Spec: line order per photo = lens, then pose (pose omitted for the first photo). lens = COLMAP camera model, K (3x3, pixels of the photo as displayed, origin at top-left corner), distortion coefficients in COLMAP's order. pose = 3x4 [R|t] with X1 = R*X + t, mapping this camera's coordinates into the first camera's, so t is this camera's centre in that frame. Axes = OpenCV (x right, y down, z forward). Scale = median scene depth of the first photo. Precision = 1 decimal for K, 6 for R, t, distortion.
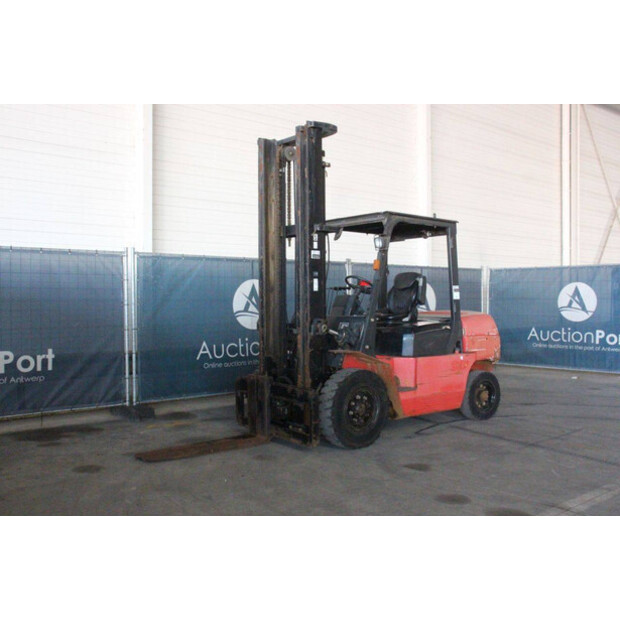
lens RADIAL K [[620.2, 0, 310.8], [0, 620.2, 302.4], [0, 0, 1]] dist [-0.079180, 0.000000]
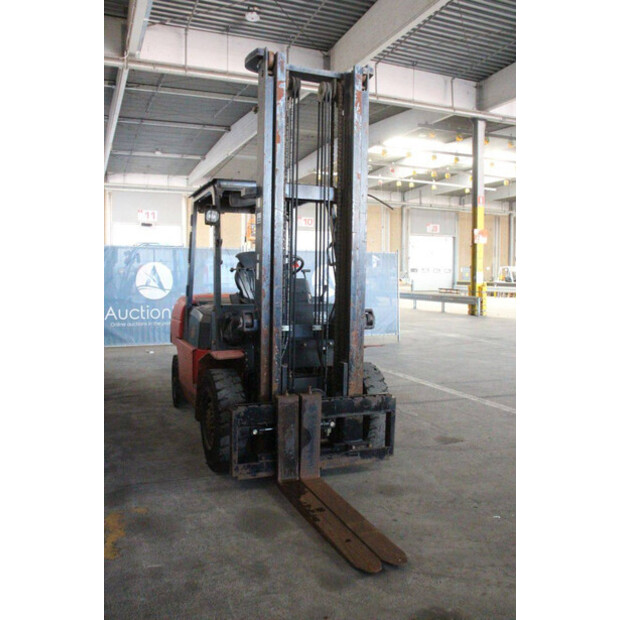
lens RADIAL K [[542.1, 0, 304.9], [0, 542.1, 310.5], [0, 0, 1]] dist [-0.128249, 0.115041]
pose [[0.298547, -0.057121, 0.952684, -0.711394], [0.002252, 0.998247, 0.059148, -0.005126], [-0.954392, -0.015513, 0.298152, 0.882278]]
